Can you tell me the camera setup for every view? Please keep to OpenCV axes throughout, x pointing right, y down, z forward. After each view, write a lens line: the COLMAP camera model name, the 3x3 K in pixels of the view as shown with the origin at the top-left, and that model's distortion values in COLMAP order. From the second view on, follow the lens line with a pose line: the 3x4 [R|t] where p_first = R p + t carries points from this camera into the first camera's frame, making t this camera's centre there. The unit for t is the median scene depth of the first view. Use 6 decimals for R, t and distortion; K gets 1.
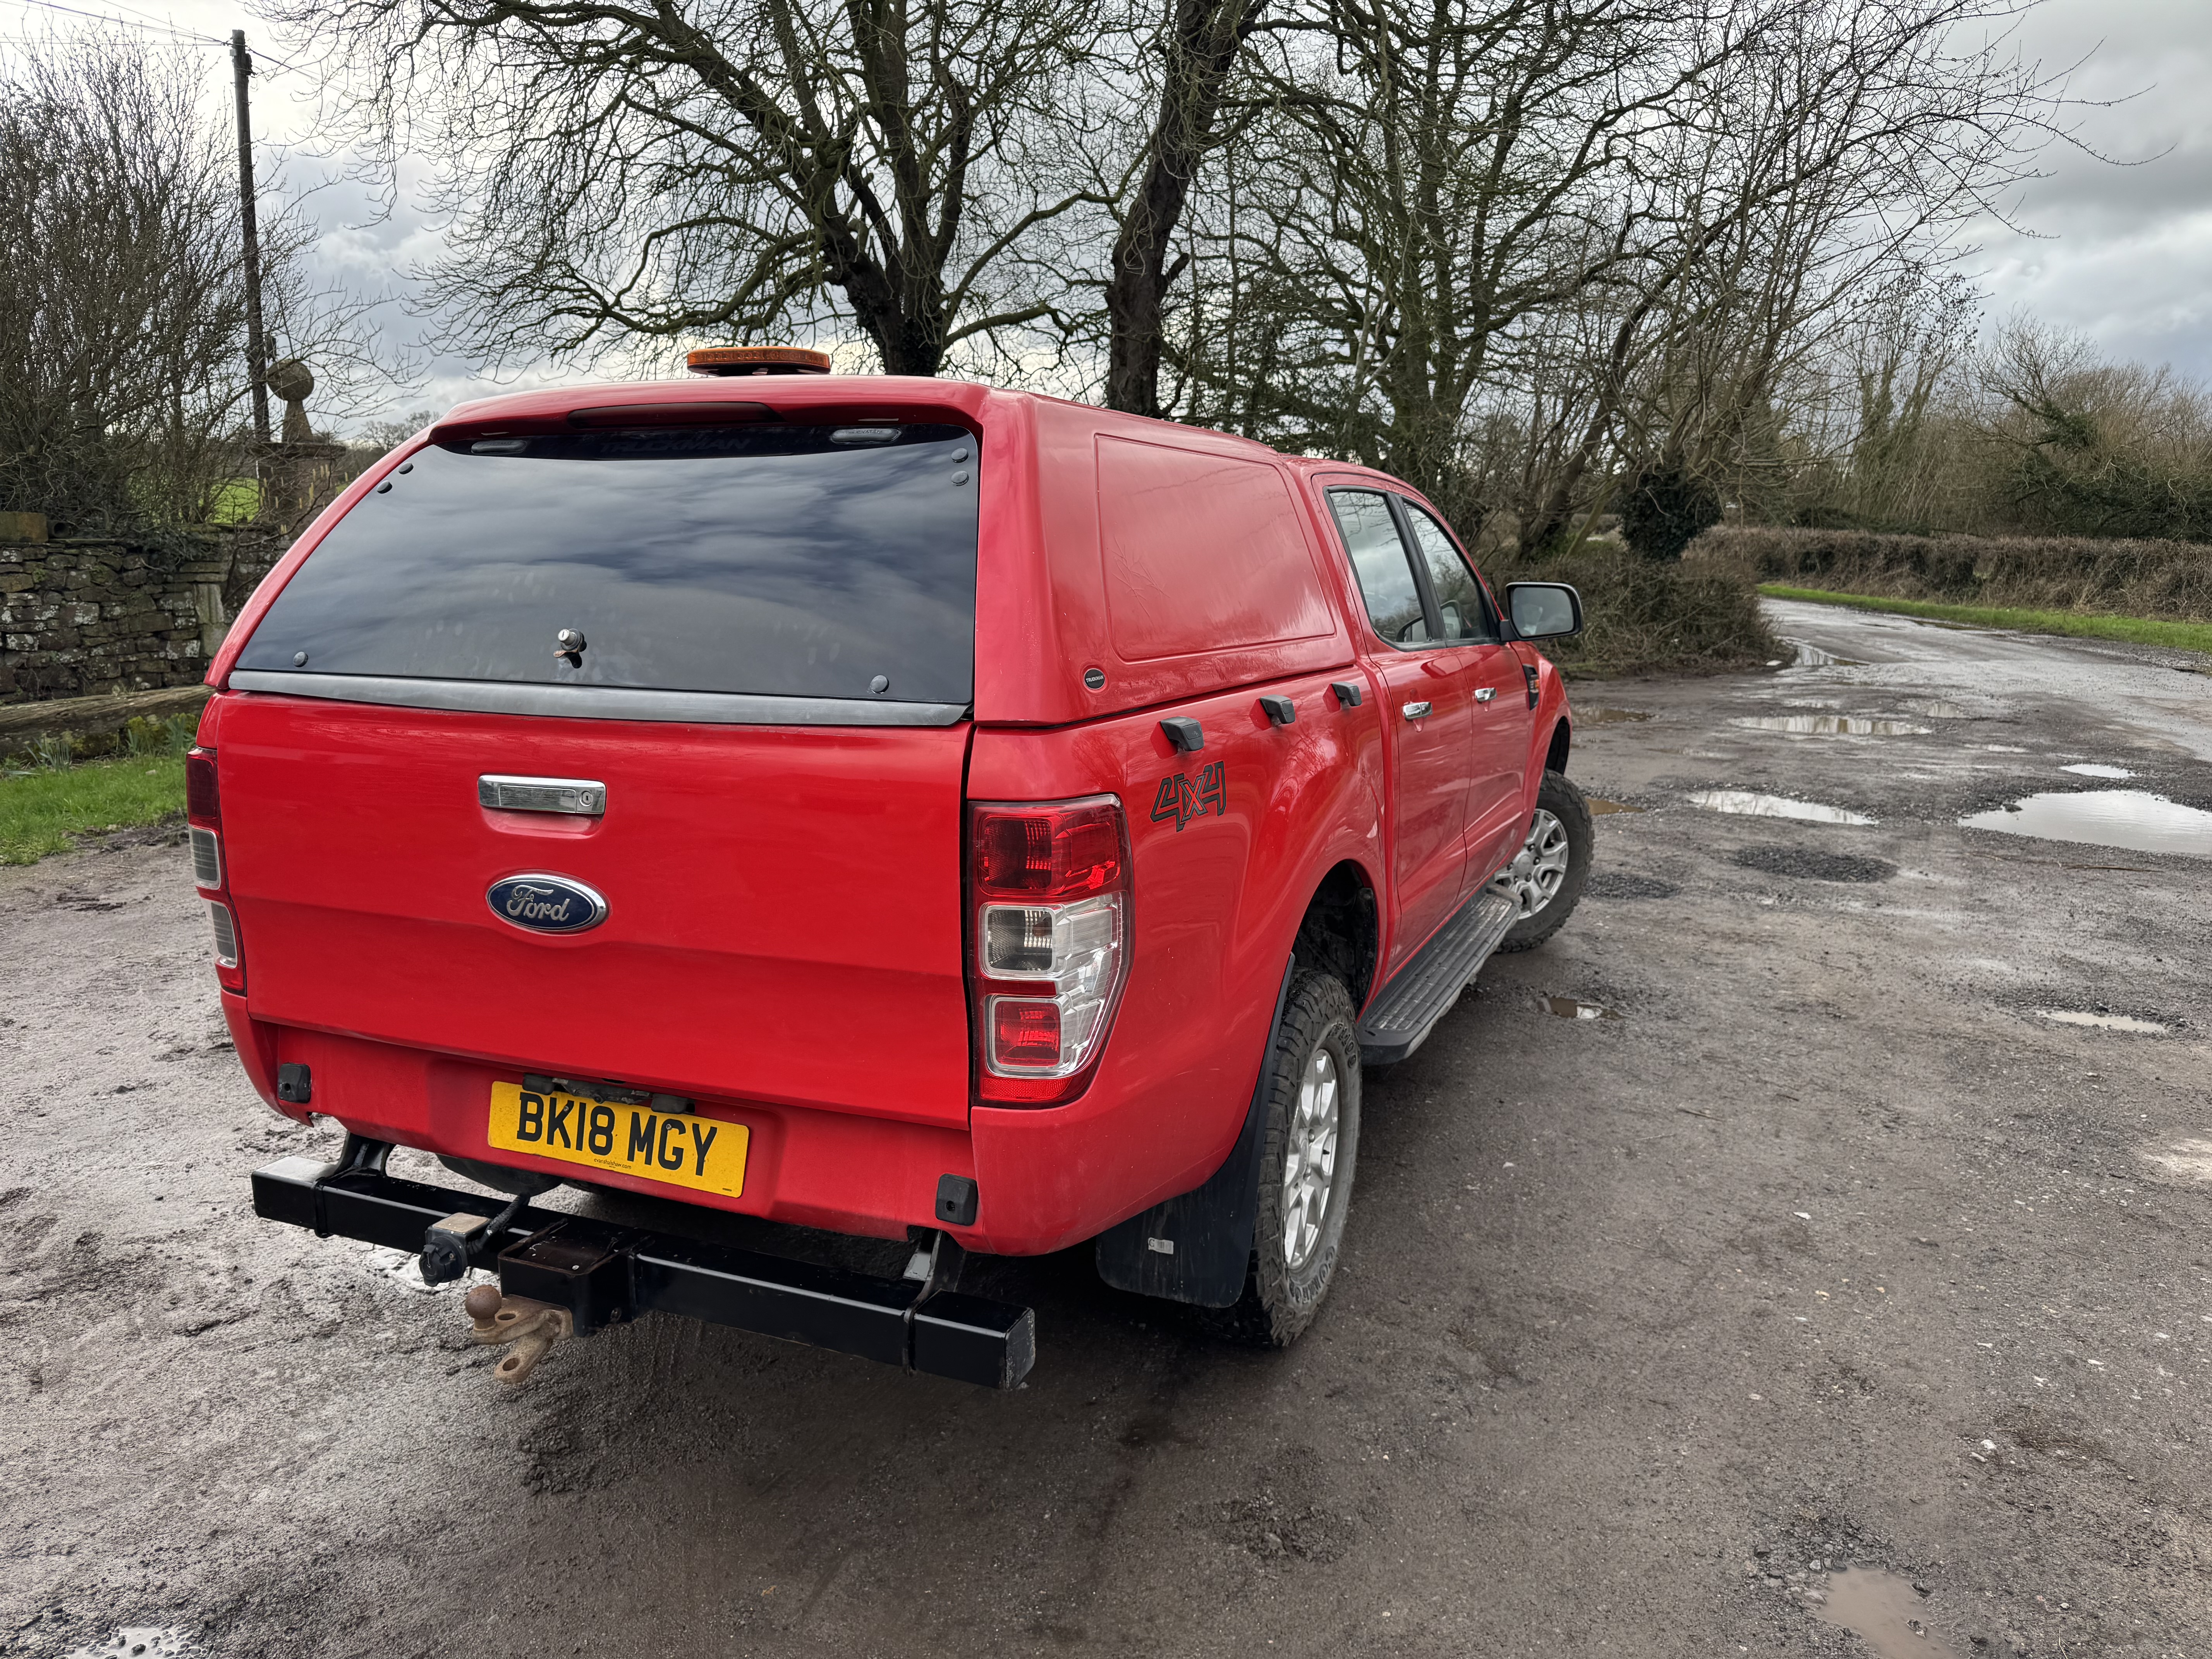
lens RADIAL K [[1570.9, 0, 1106.0], [0, 1570.9, 829.5], [0, 0, 1]] dist [0.004264, -0.001499]
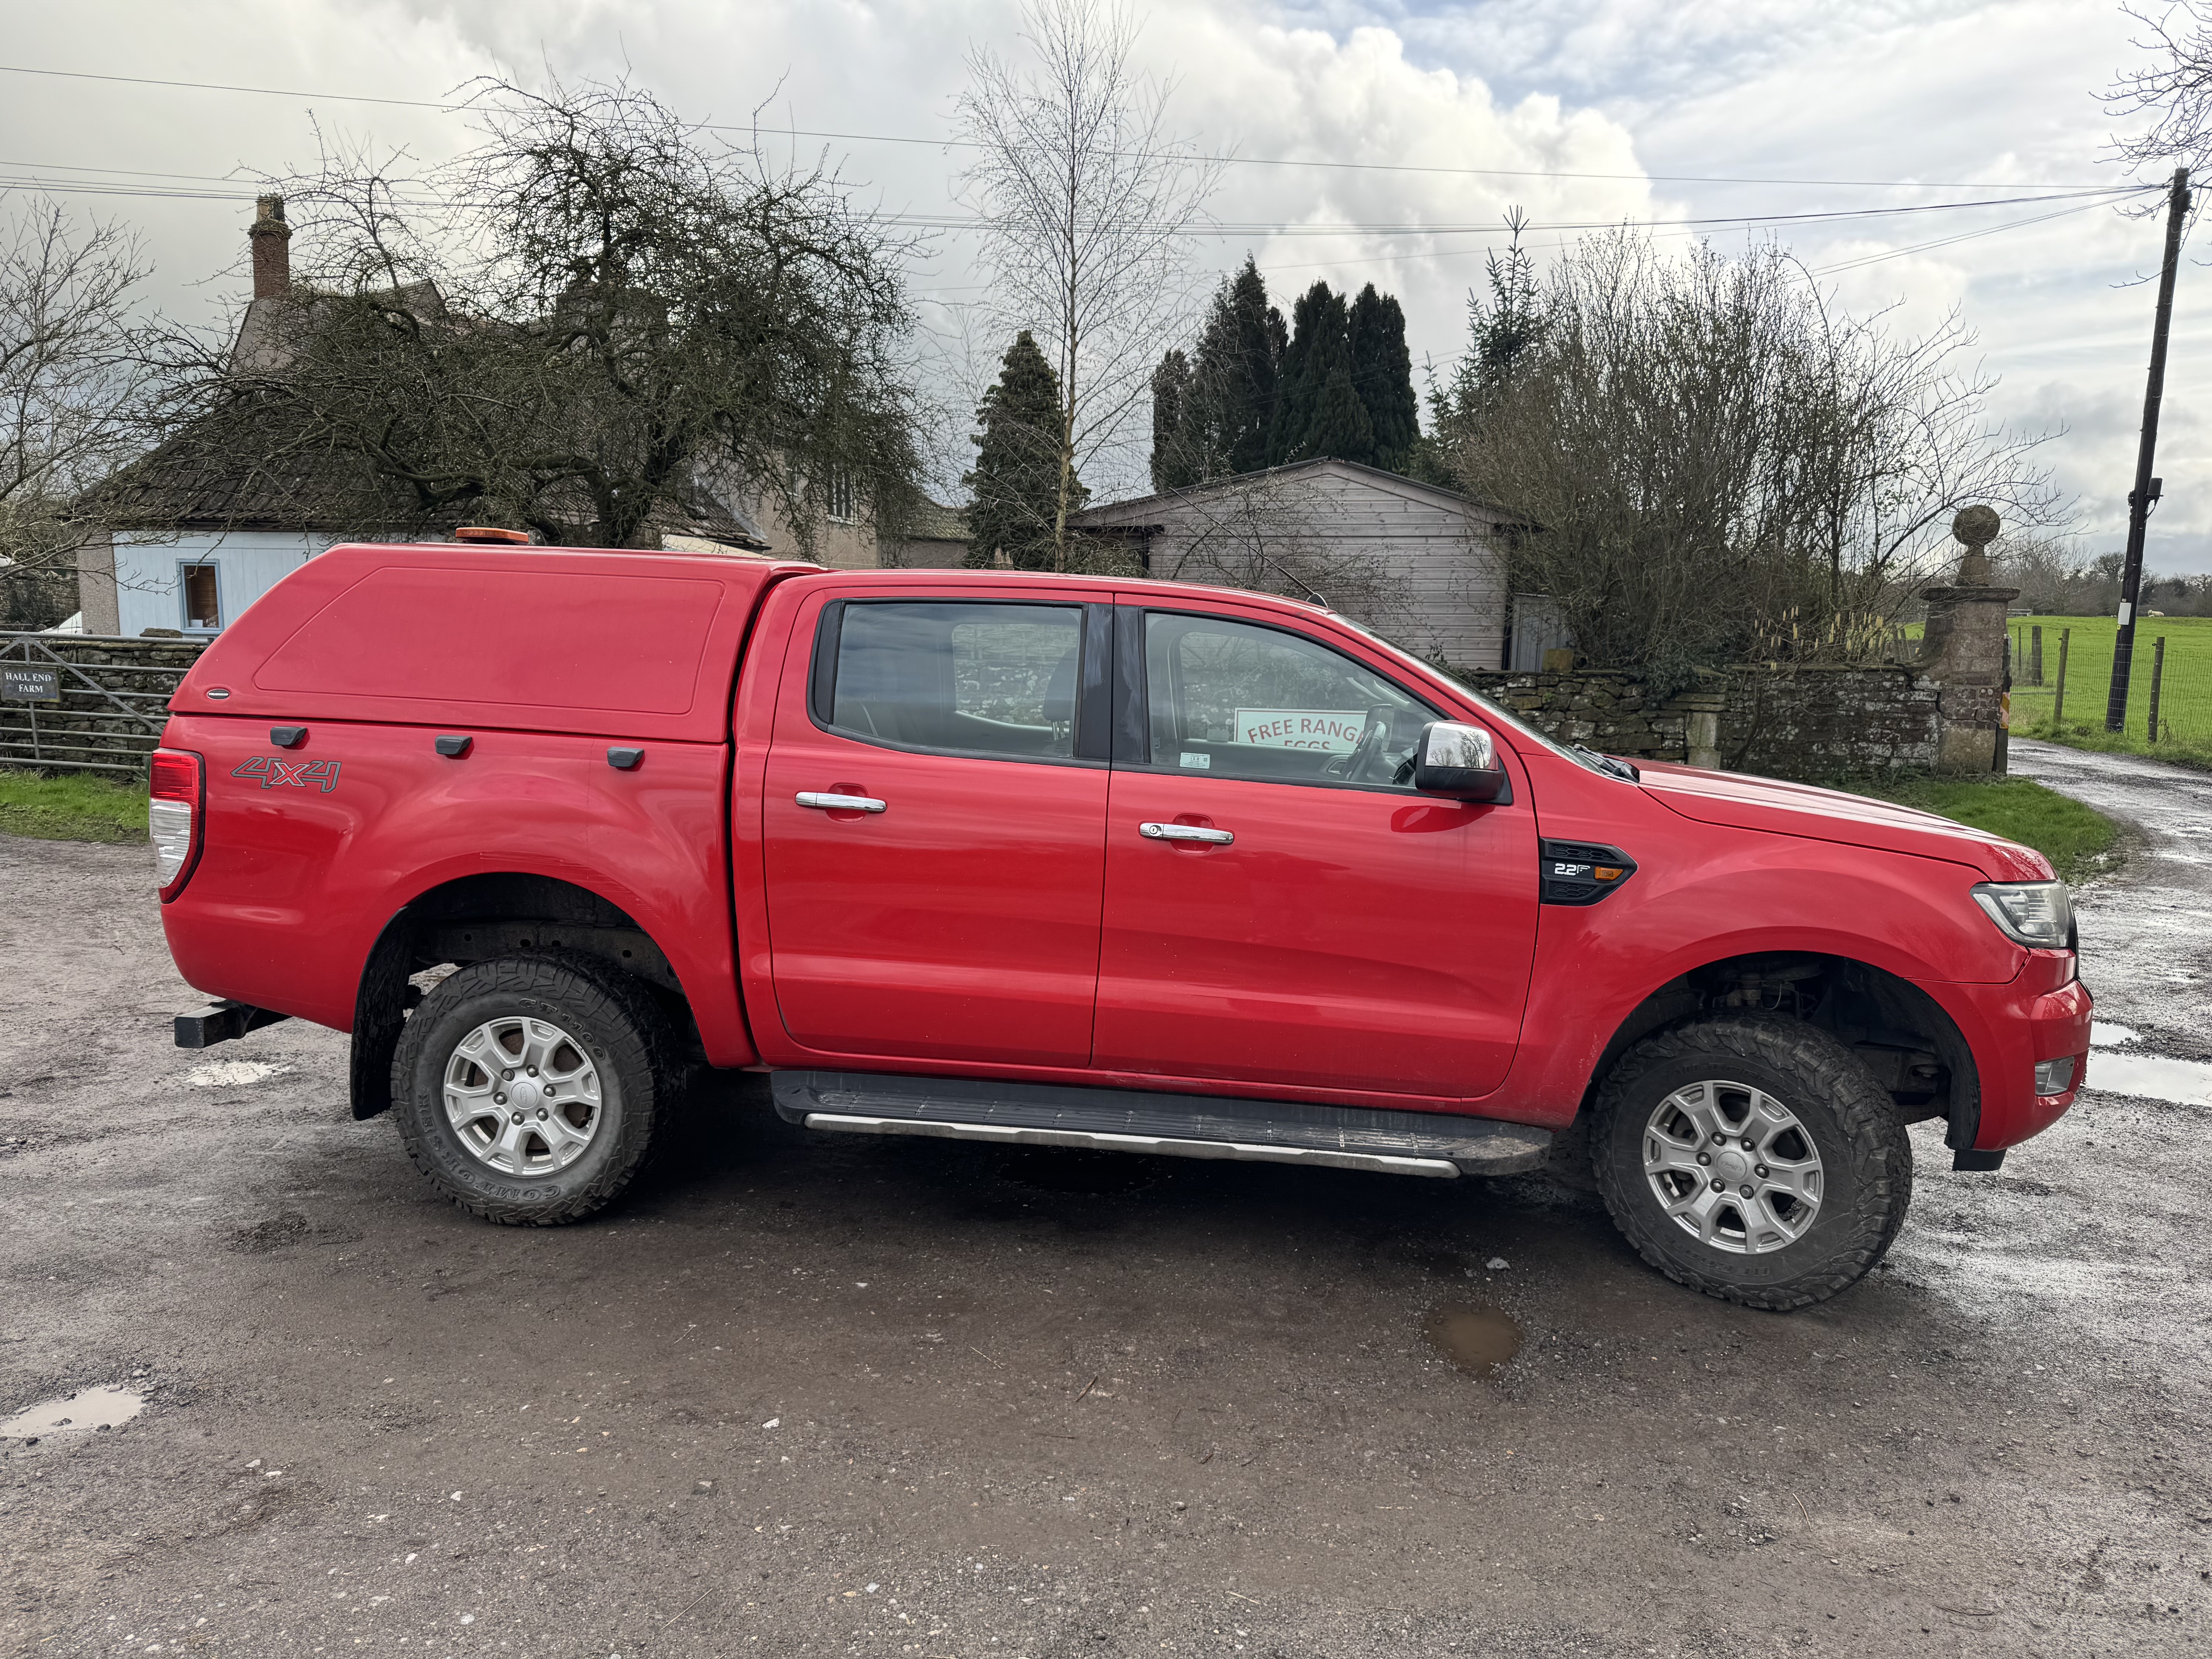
lens RADIAL K [[1570.9, 0, 1106.0], [0, 1570.9, 829.5], [0, 0, 1]] dist [0.004264, -0.001499]
pose [[0.289056, 0.112612, -0.950666, 0.422679], [-0.201293, 0.978006, 0.054646, -0.052102], [0.935910, 0.175566, 0.305367, 0.281382]]
